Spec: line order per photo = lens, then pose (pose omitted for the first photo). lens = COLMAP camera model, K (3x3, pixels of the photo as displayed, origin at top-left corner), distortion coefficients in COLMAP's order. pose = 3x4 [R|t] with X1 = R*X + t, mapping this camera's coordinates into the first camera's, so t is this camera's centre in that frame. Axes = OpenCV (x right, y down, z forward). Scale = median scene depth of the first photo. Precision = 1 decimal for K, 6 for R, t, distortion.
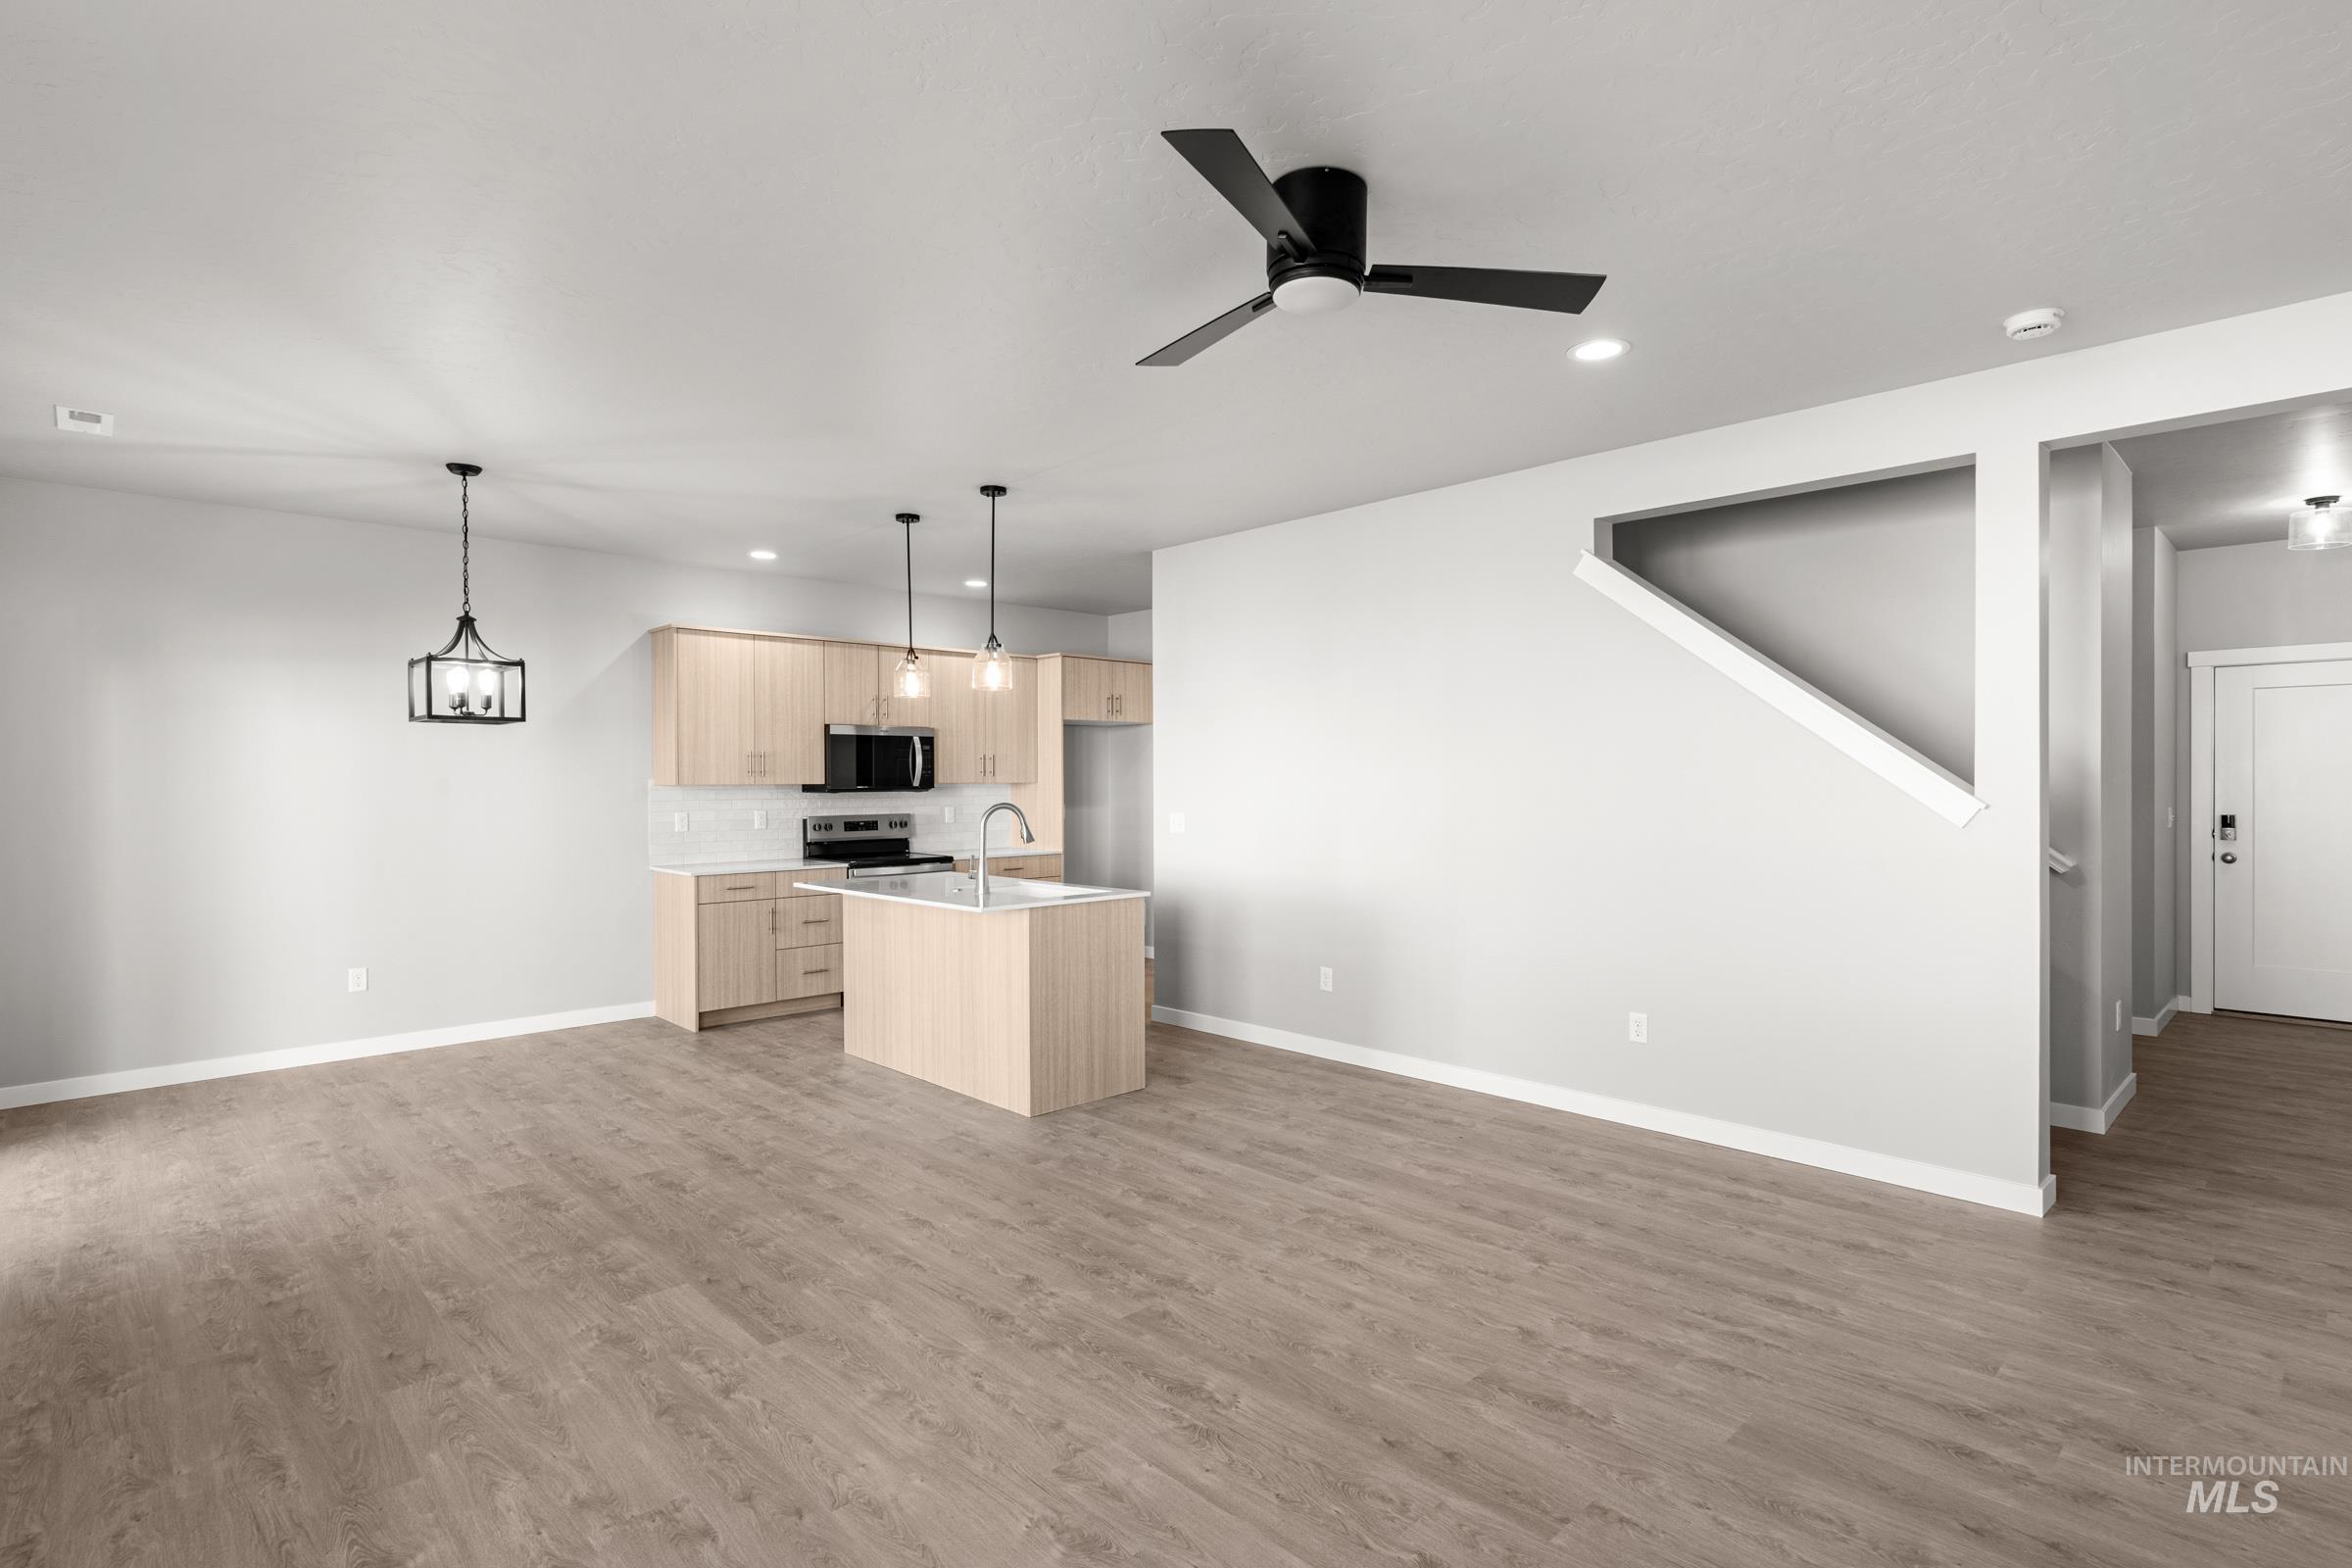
lens RADIAL K [[1187.0, 0, 1176.0], [0, 1187.0, 784.0], [0, 0, 1]] dist [-0.000865, 0.000272]
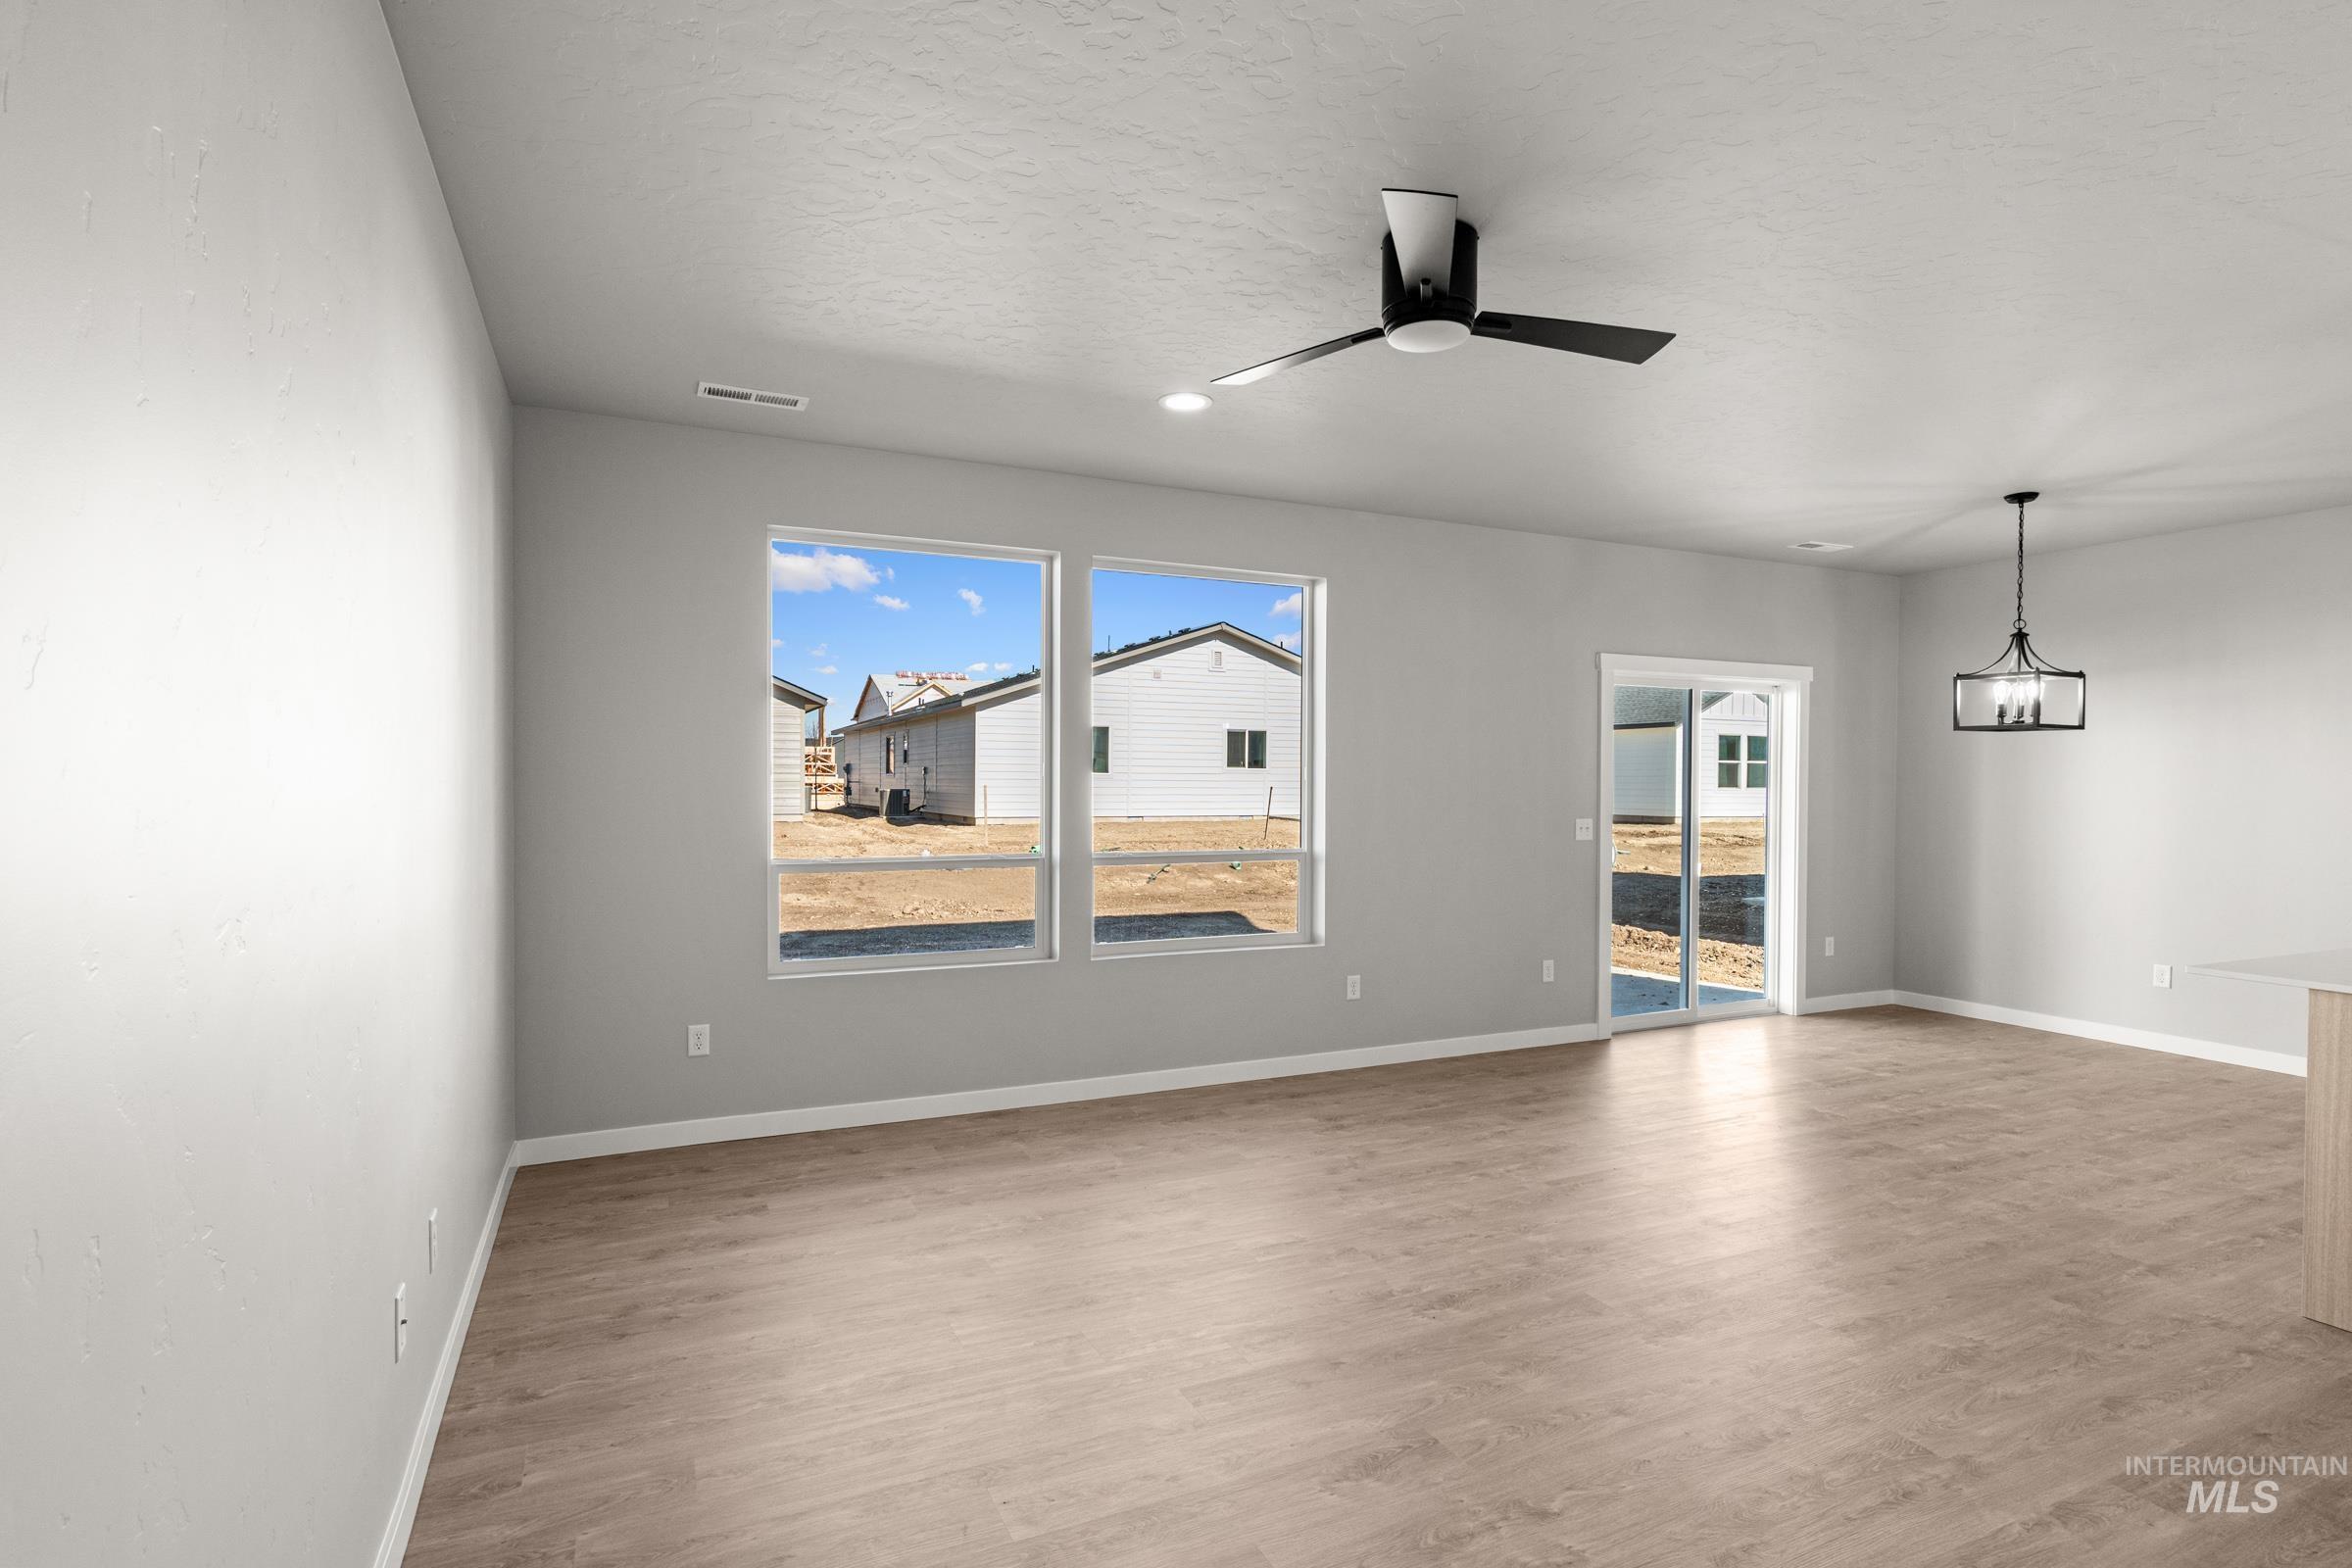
lens RADIAL K [[1110.3, 0, 1168.9], [0, 1110.3, 796.5], [0, 0, 1]] dist [-0.000669, -0.000718]
pose [[-0.324642, 0.017984, -0.945666, 0.708439], [-0.008882, 0.999717, 0.022061, -0.008482], [0.945795, 0.015561, -0.324390, 0.679513]]
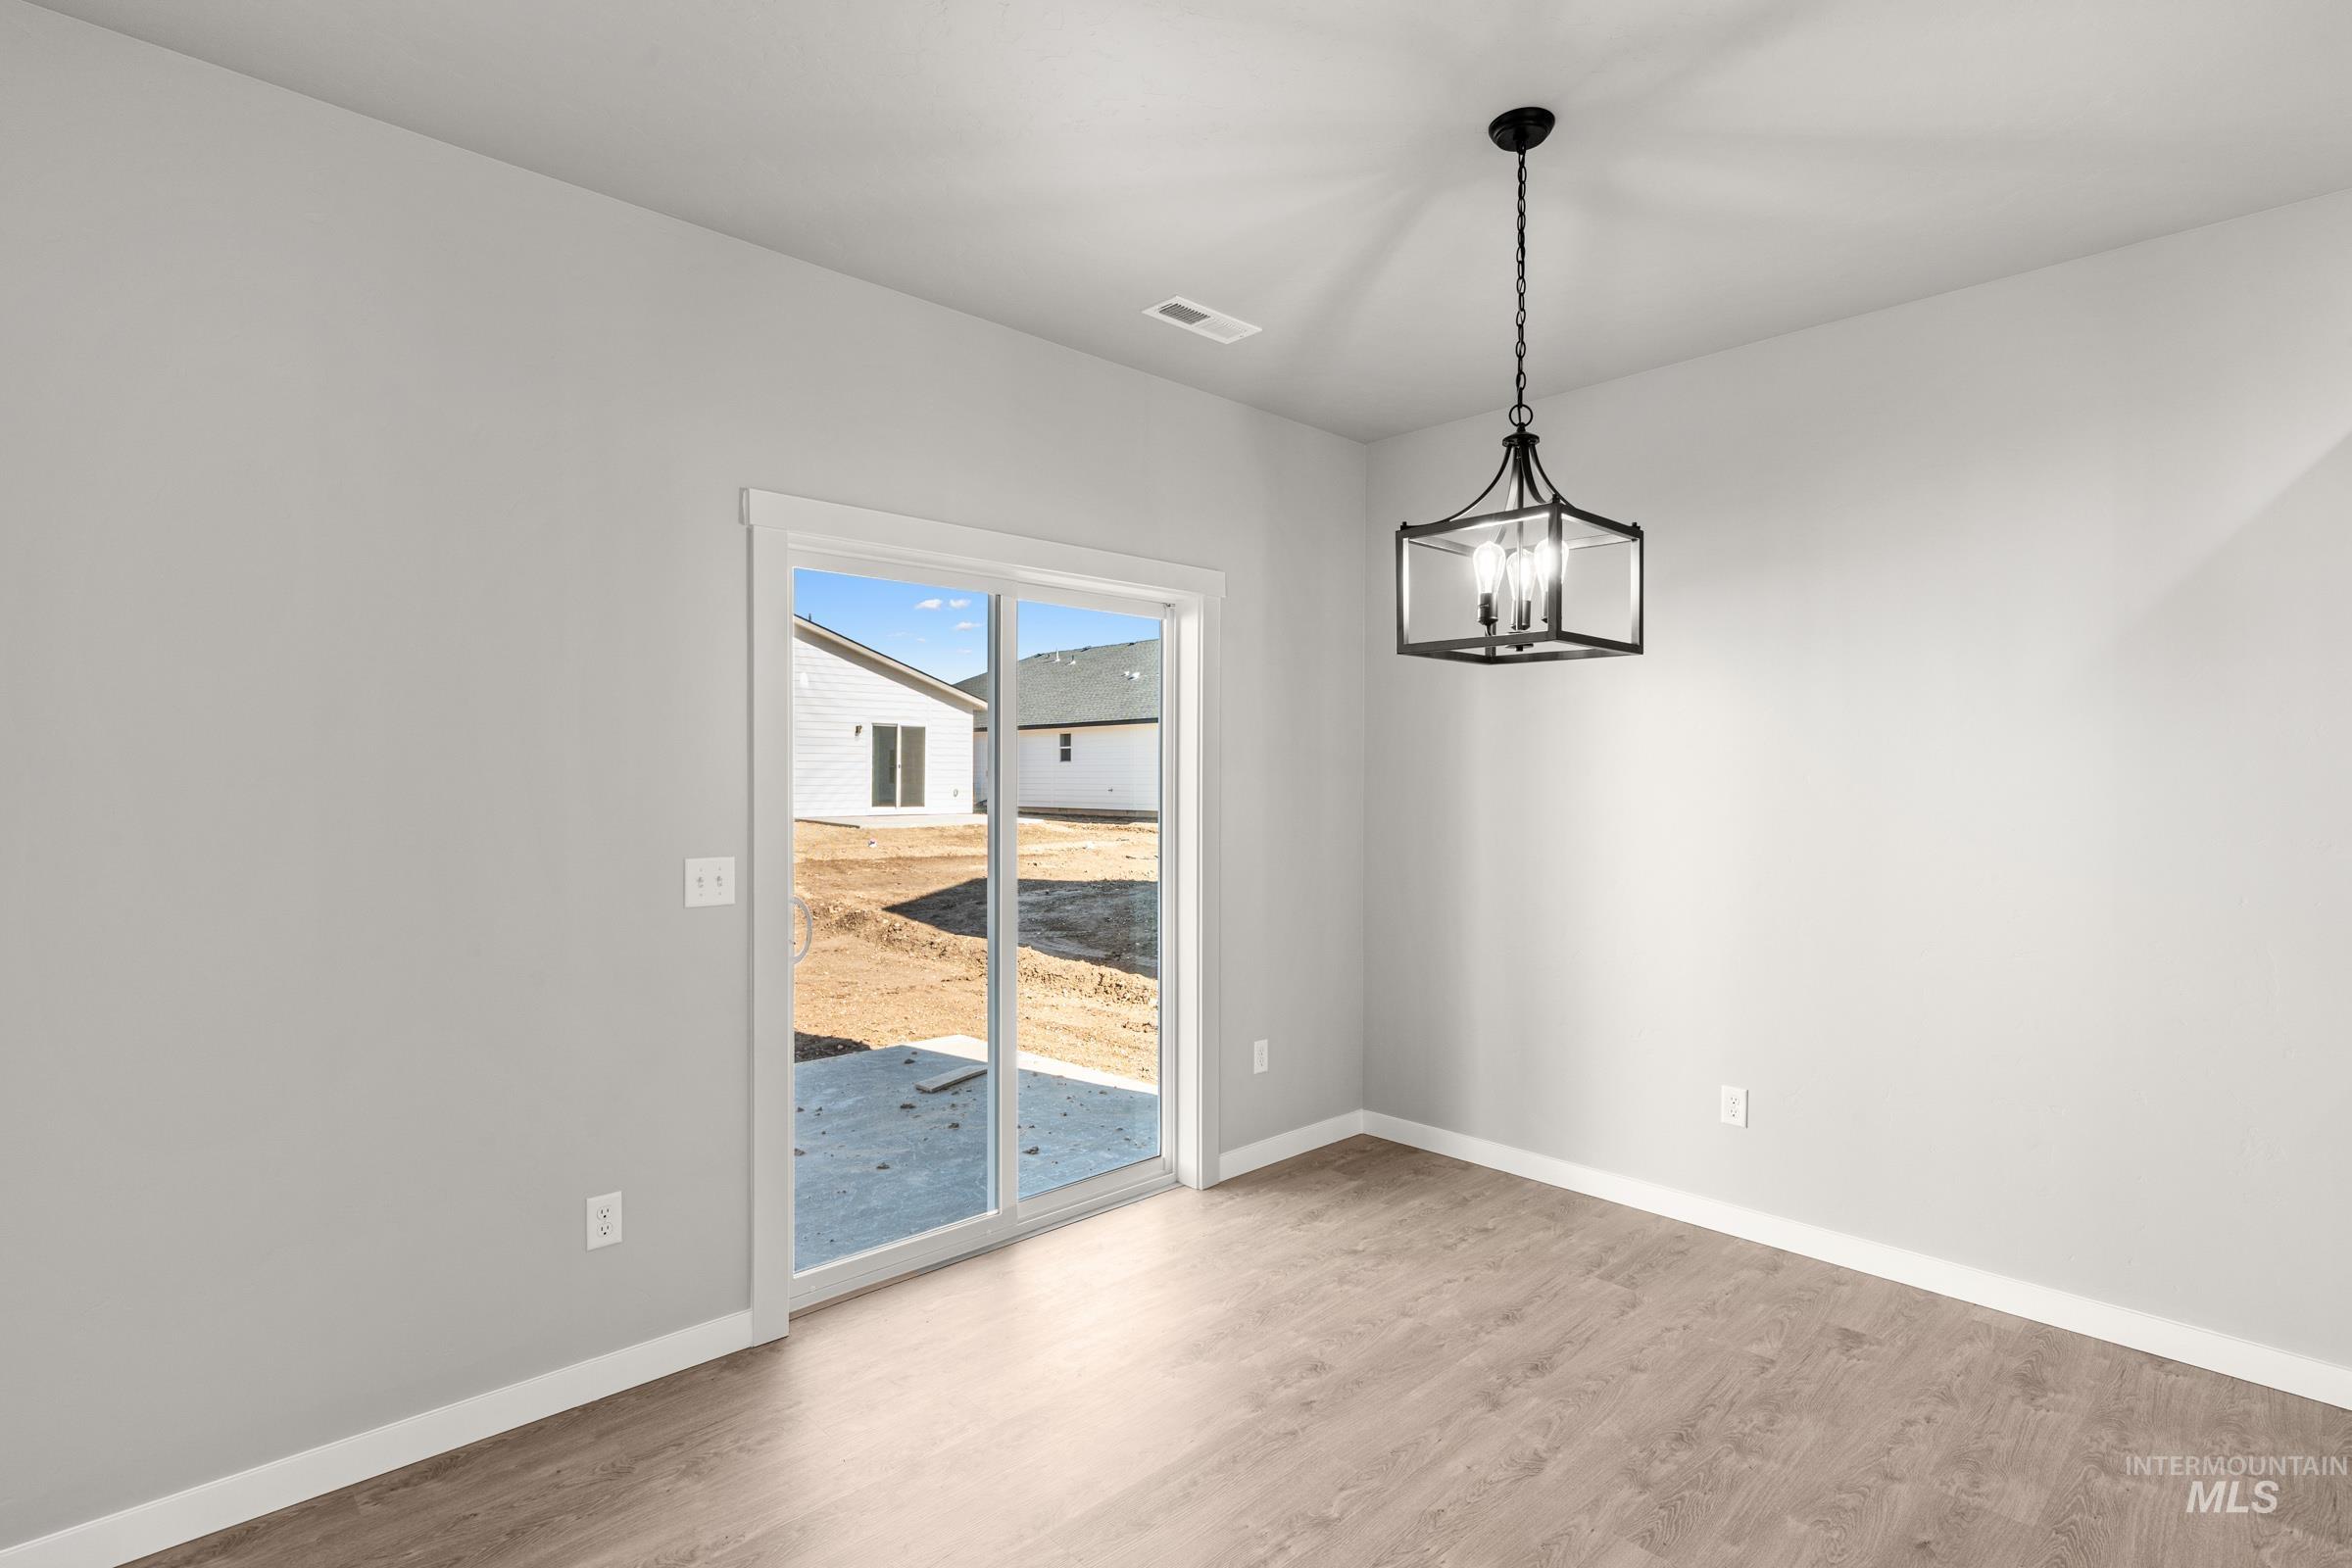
lens RADIAL K [[1159.2, 0, 1176.0], [0, 1159.2, 784.0], [0, 0, 1]] dist [-0.000163, -0.000072]
pose [[0.022771, 0.011624, -0.999673, -0.145332], [-0.009346, 0.999891, 0.011413, -0.005273], [0.999697, 0.009083, 0.022877, 0.971292]]
